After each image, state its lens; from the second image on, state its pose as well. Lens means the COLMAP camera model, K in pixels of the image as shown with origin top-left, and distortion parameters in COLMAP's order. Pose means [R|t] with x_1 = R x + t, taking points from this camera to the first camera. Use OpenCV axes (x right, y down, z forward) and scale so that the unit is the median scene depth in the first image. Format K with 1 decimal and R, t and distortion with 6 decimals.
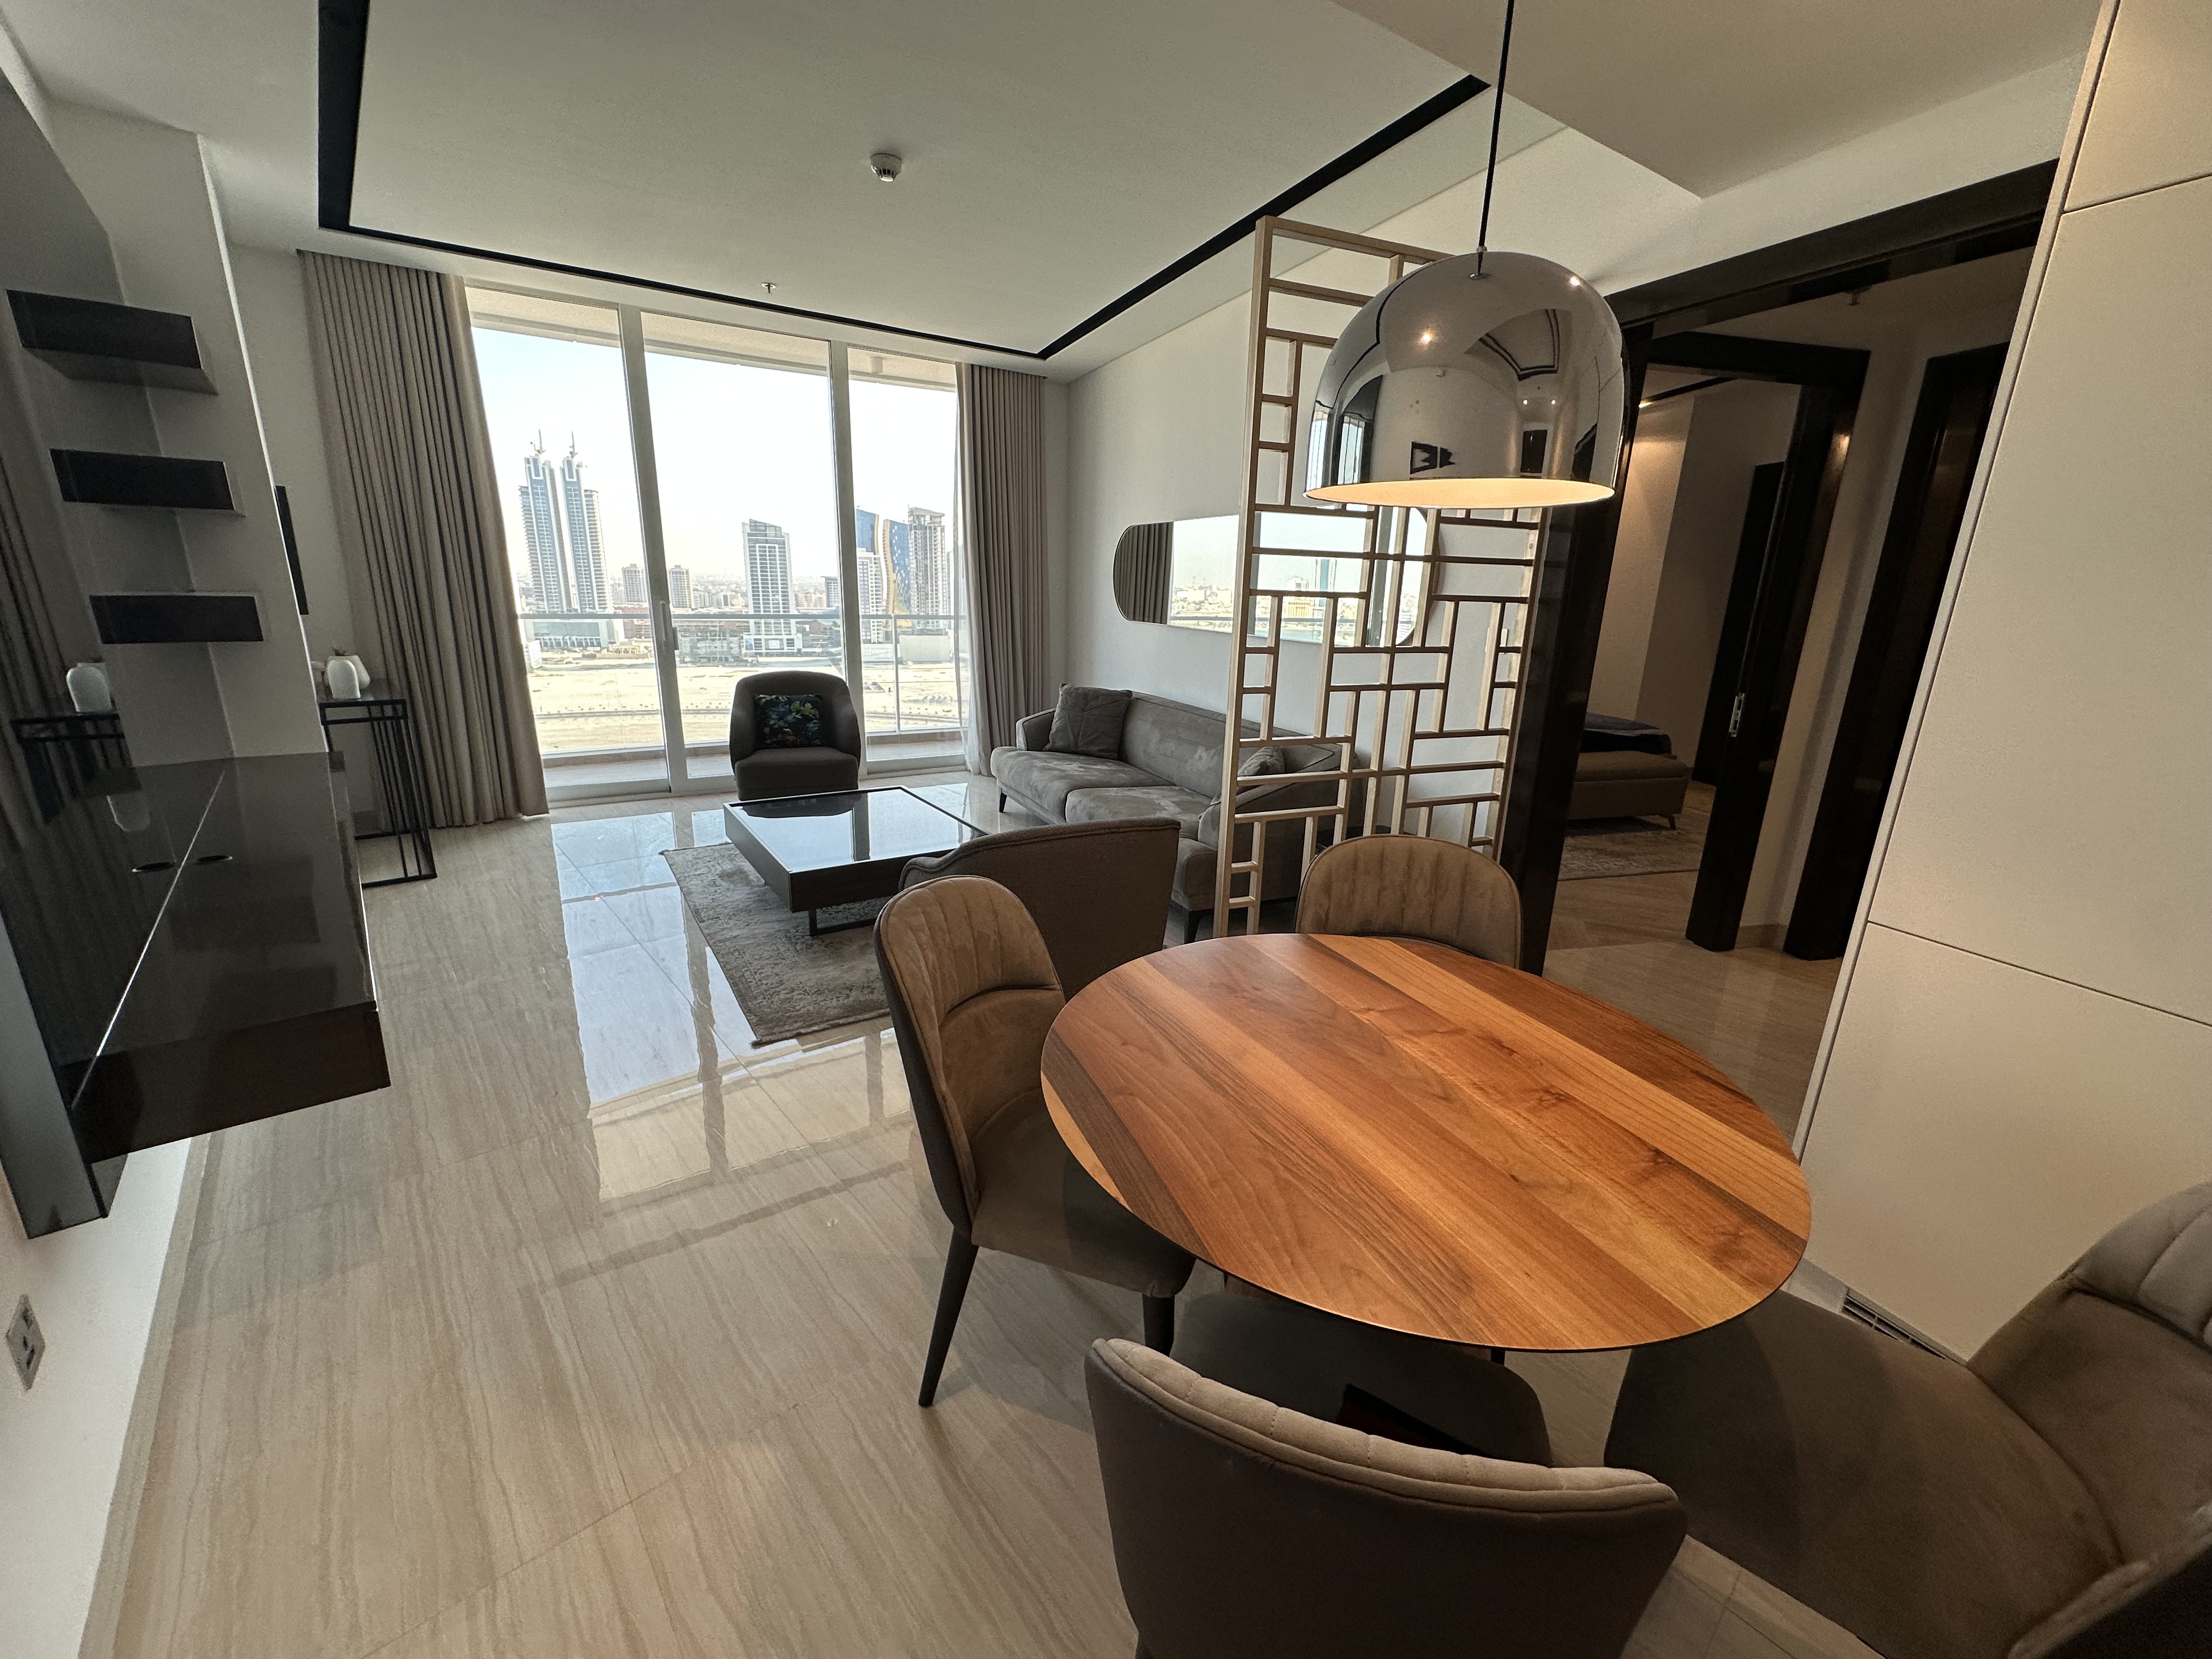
lens RADIAL K [[880.4, 0, 1106.4], [0, 880.4, 821.5], [0, 0, 1]] dist [-0.000558, -0.000139]
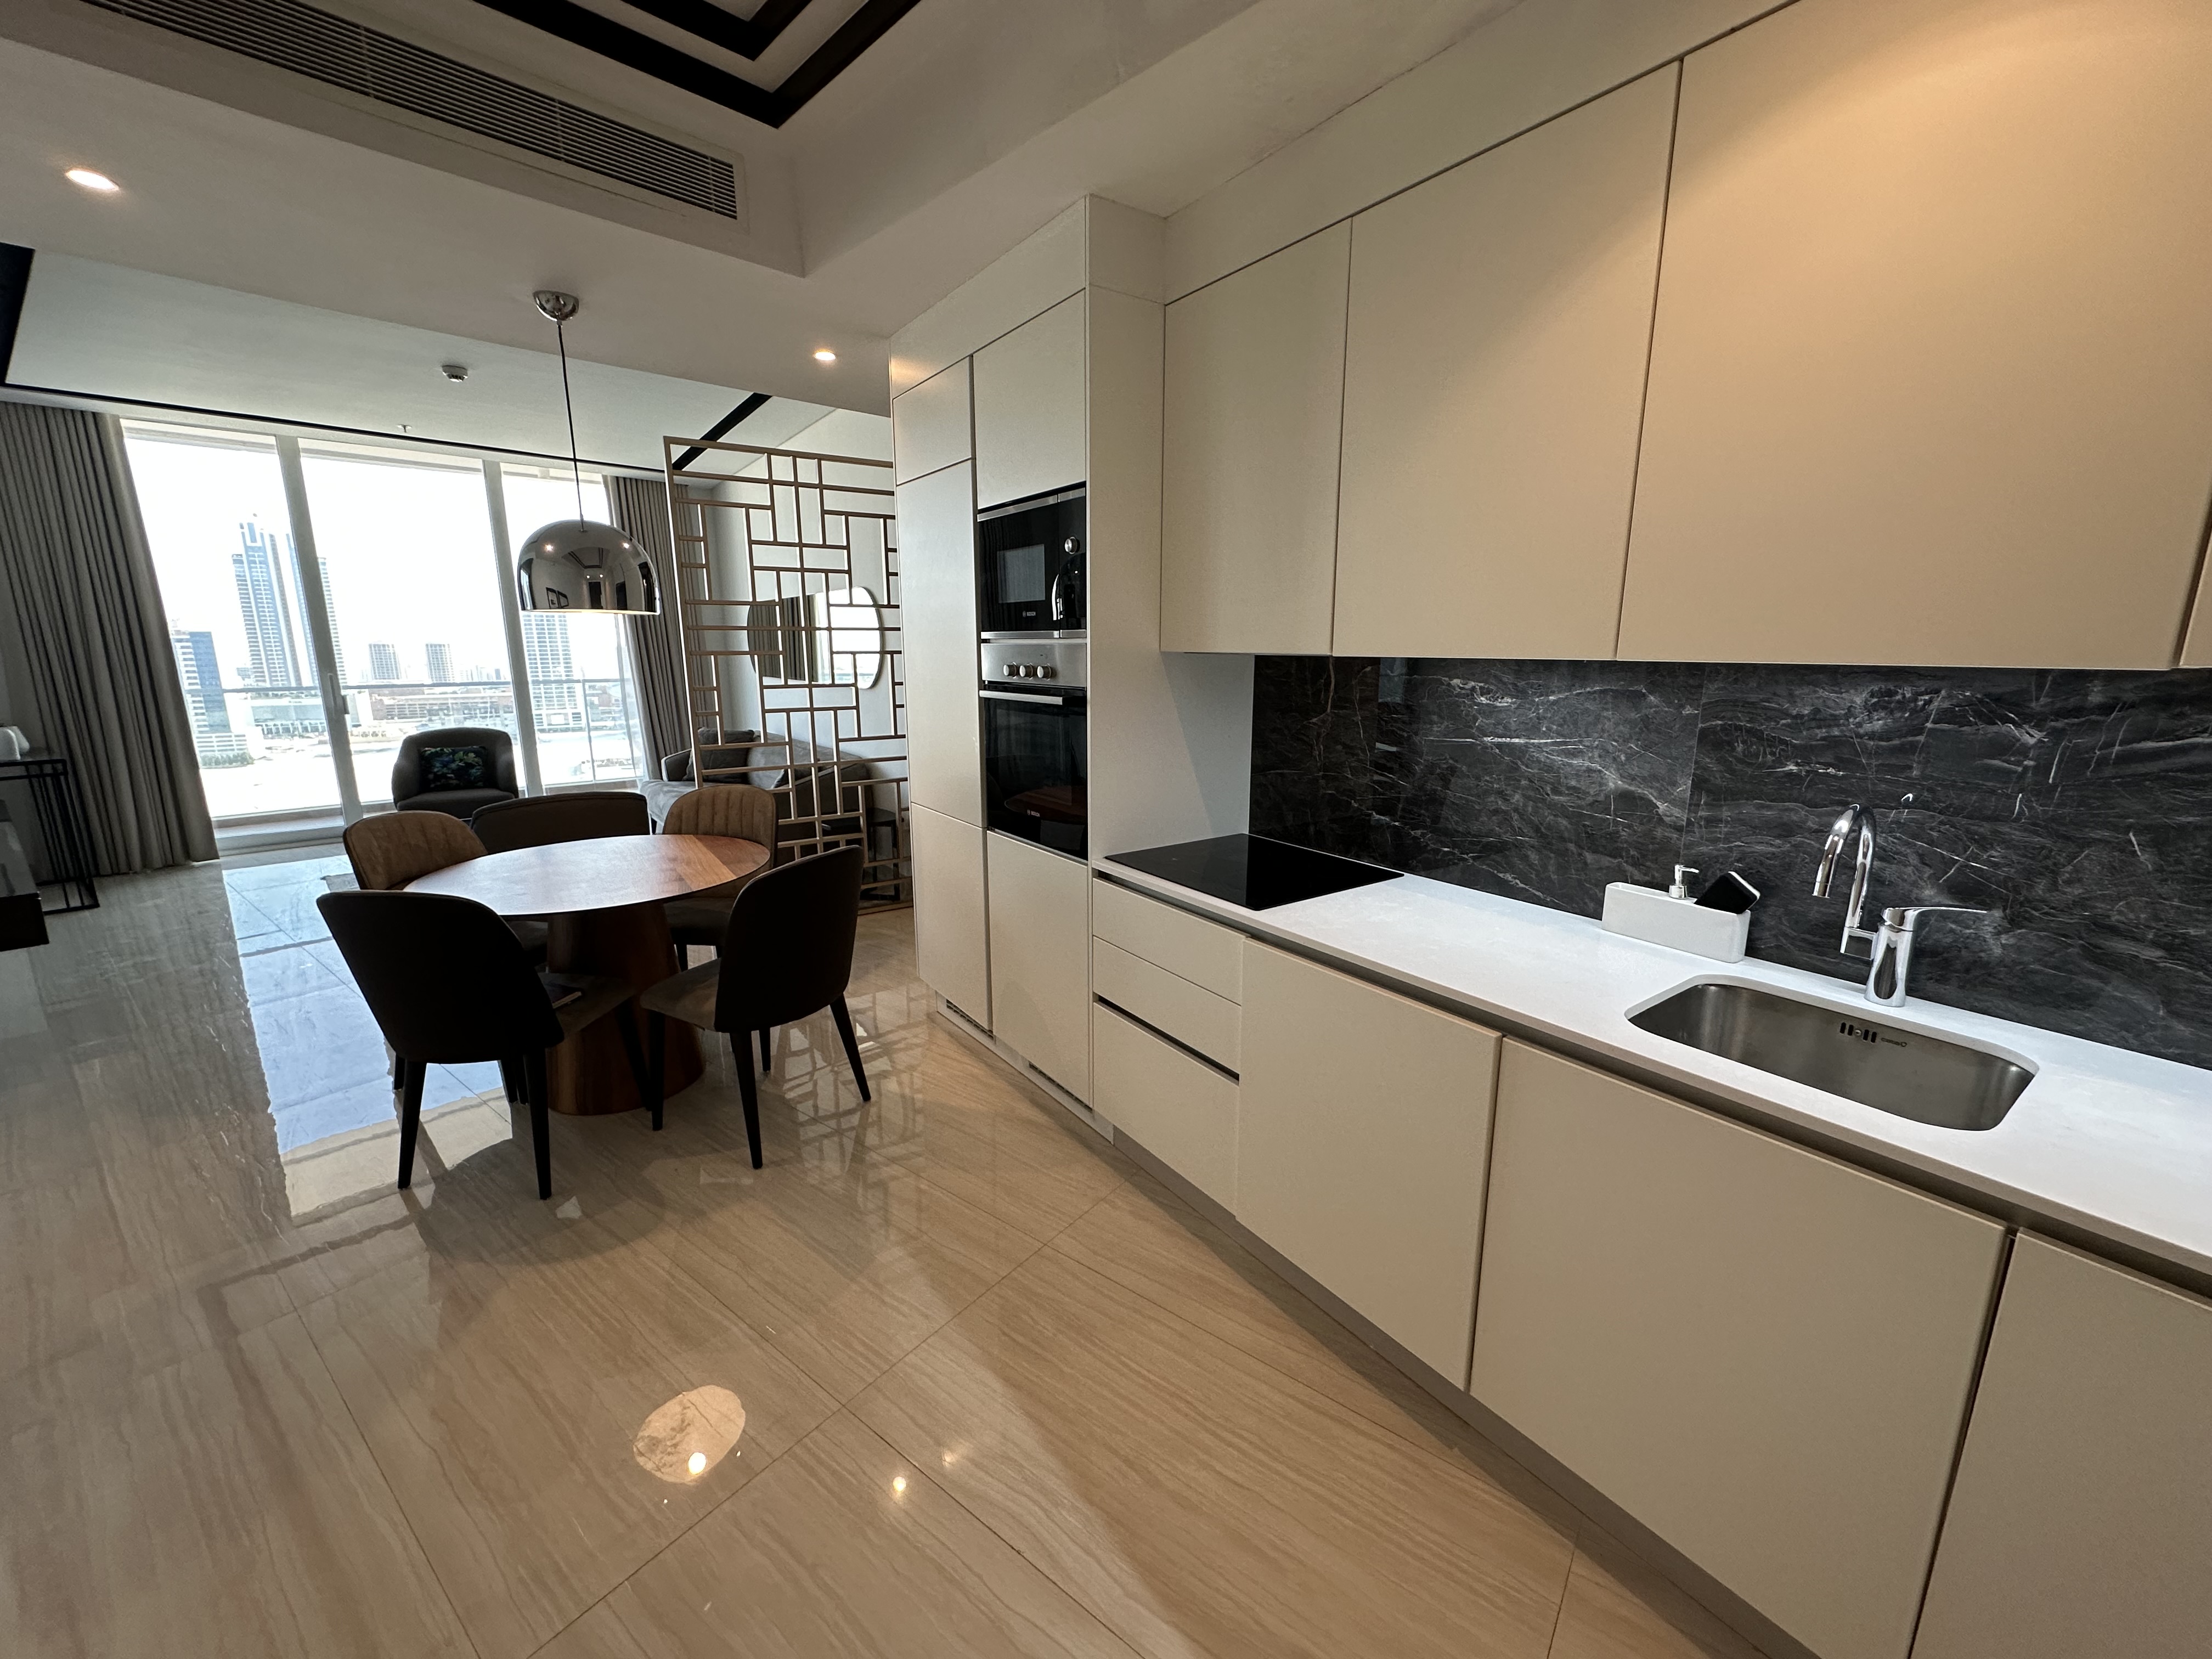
lens RADIAL K [[880.4, 0, 1106.4], [0, 880.4, 821.5], [0, 0, 1]] dist [-0.000558, -0.000139]
pose [[0.979439, -0.066149, 0.190585, 0.282026], [0.077964, 0.995429, -0.055168, 0.094700], [-0.186065, 0.068892, 0.980119, -0.340301]]
